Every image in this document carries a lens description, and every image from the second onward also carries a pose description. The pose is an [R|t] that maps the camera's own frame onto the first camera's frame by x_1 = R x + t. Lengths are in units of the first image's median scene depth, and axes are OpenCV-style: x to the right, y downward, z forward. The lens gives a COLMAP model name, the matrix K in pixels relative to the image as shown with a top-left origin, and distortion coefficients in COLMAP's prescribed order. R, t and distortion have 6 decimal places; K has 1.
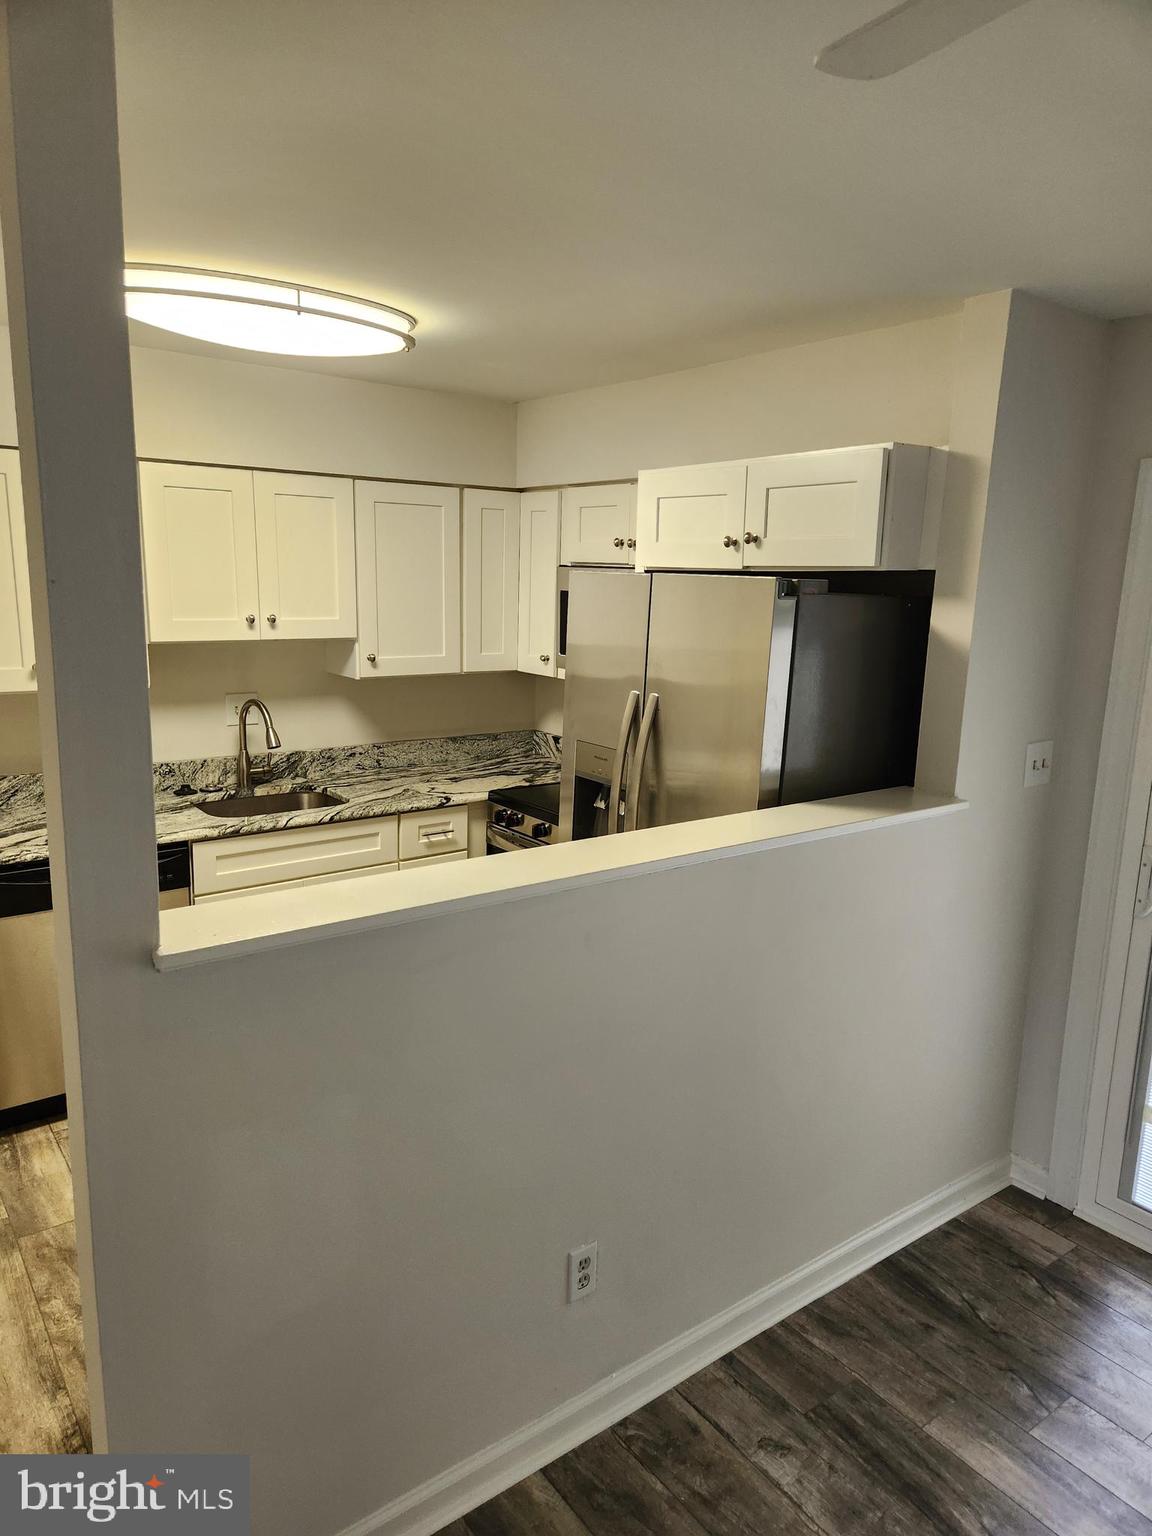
lens RADIAL K [[1025.1, 0, 578.0], [0, 1025.1, 774.0], [0, 0, 1]] dist [0.069097, -0.052959]
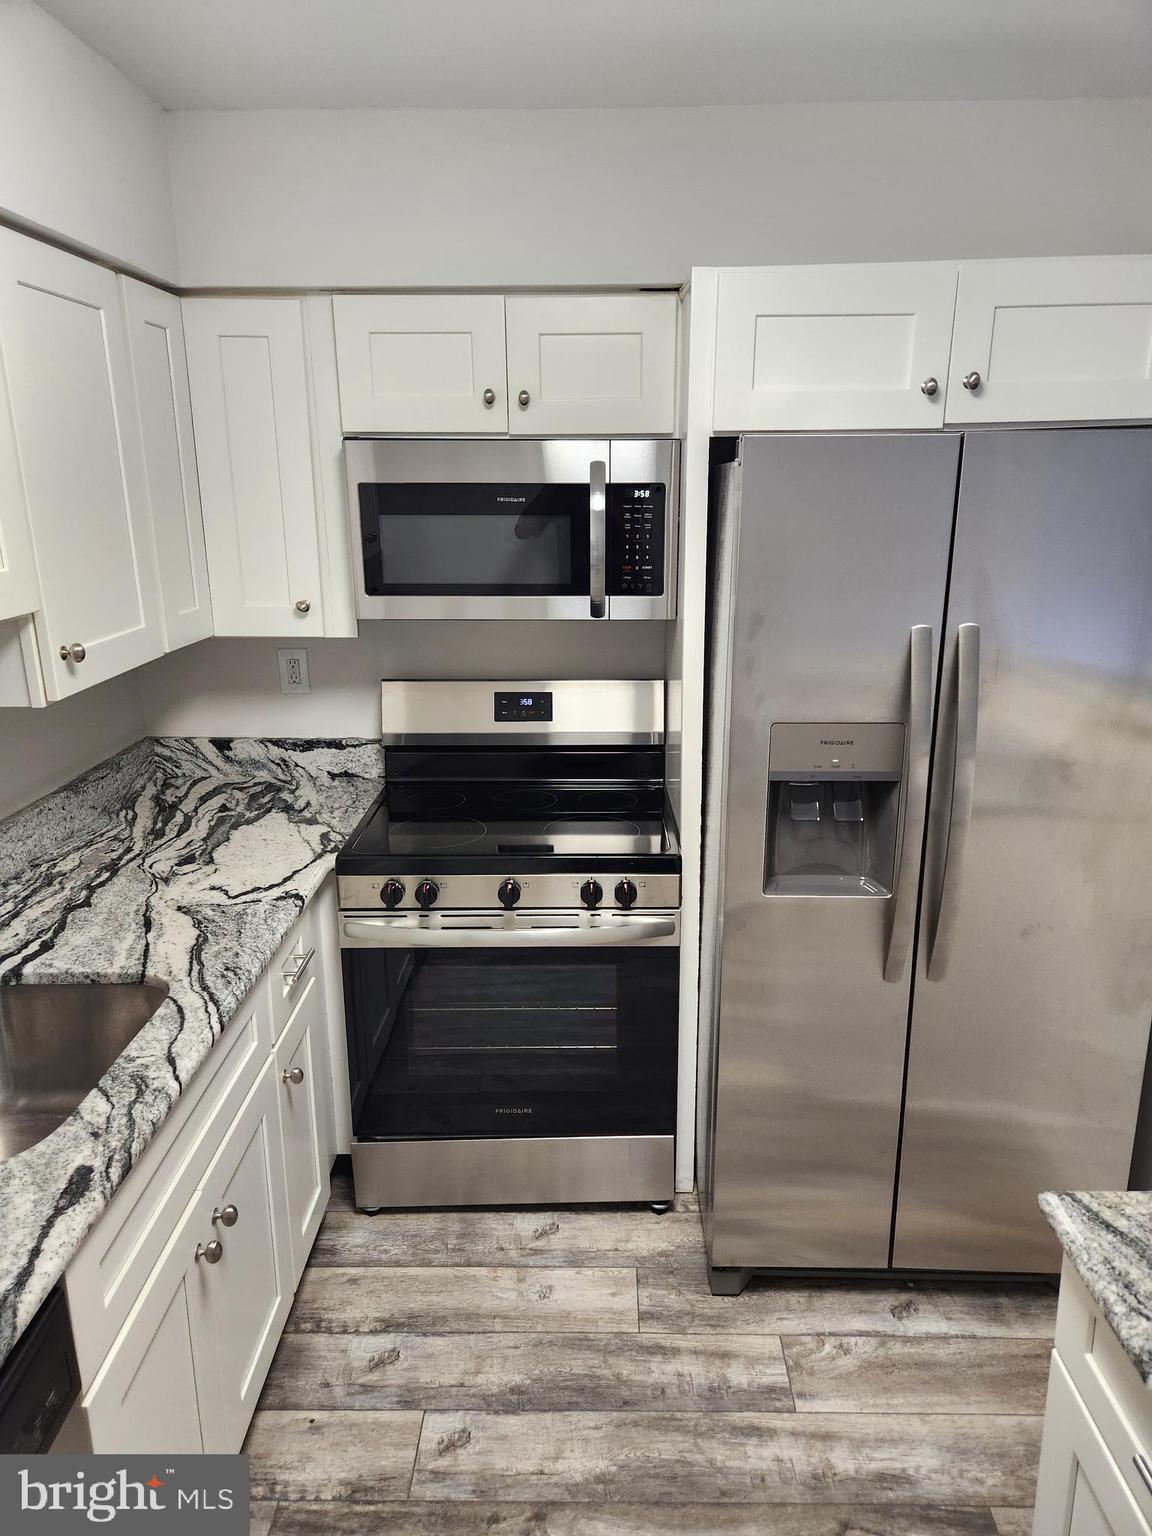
lens RADIAL K [[1025.1, 0, 583.6], [0, 1025.1, 763.3], [0, 0, 1]] dist [0.069097, -0.052959]
pose [[0.608931, -0.243003, 0.755085, -0.408428], [0.178134, 0.969498, 0.168352, -0.101388], [-0.772963, 0.031992, 0.633644, 0.540169]]
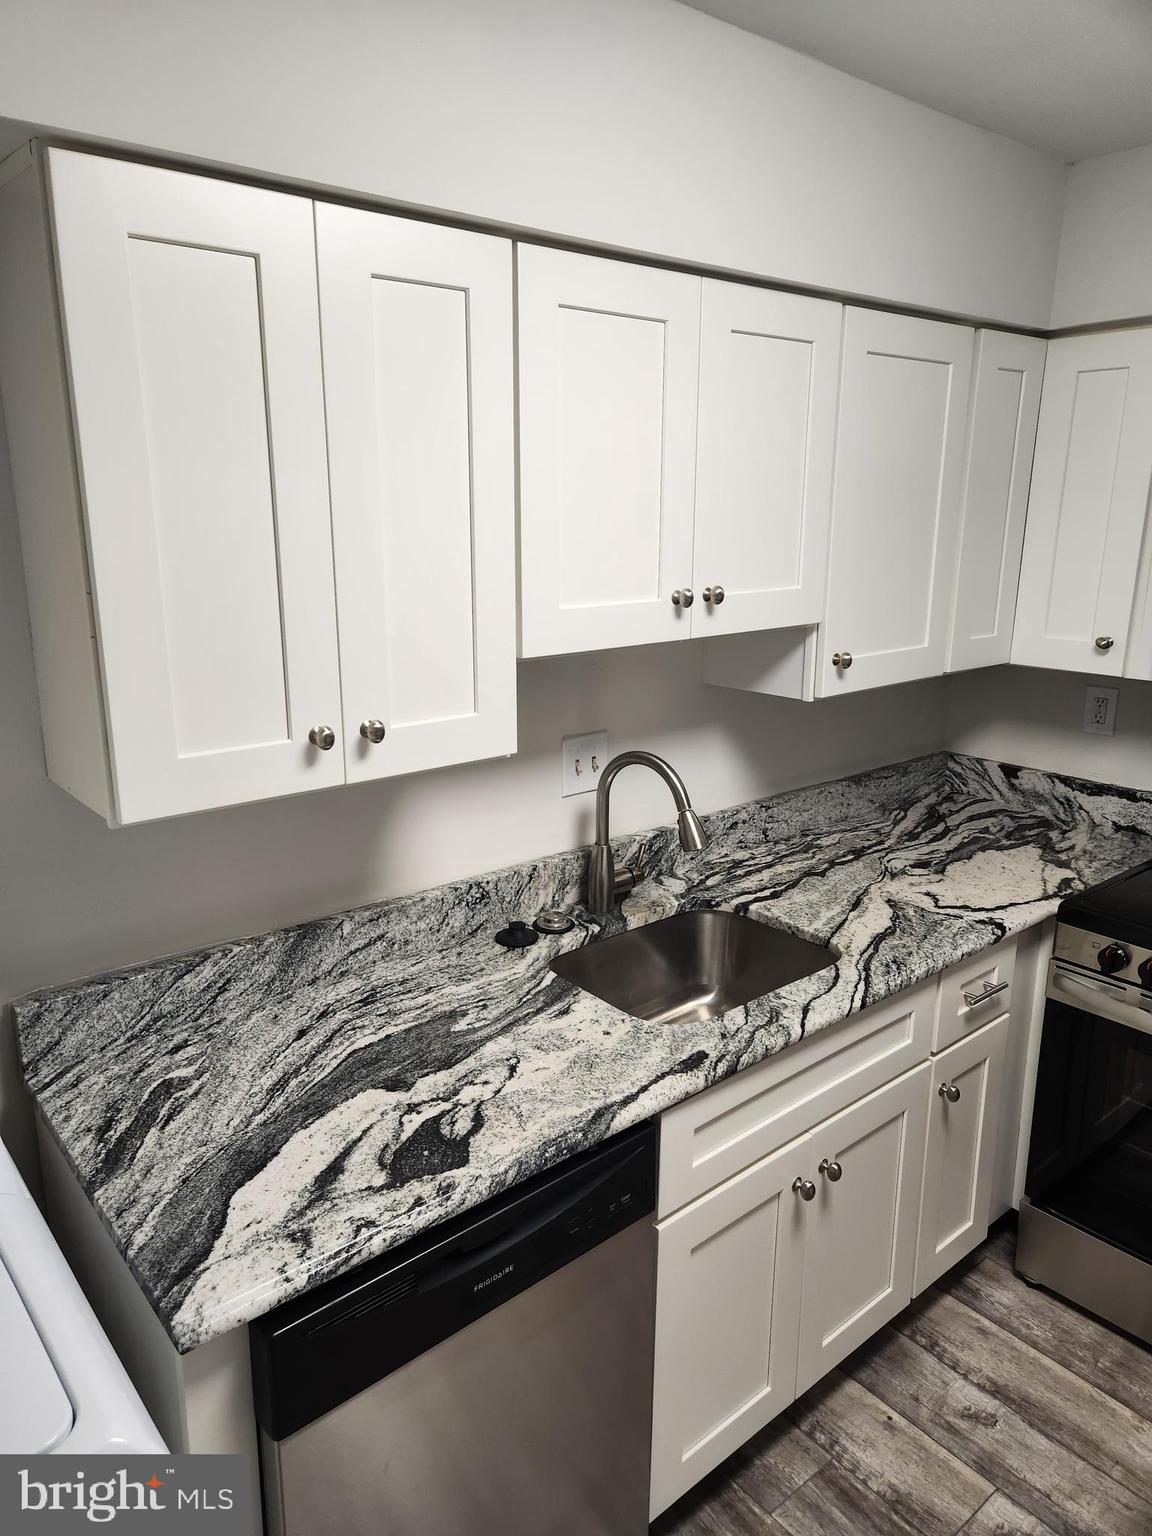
lens RADIAL K [[1025.1, 0, 556.9], [0, 1025.1, 756.8], [0, 0, 1]] dist [0.069097, -0.052959]
pose [[0.999000, -0.035426, 0.027260, -0.355182], [0.034366, 0.998671, 0.038396, -0.087490], [-0.028584, -0.037421, 0.998891, 0.471601]]
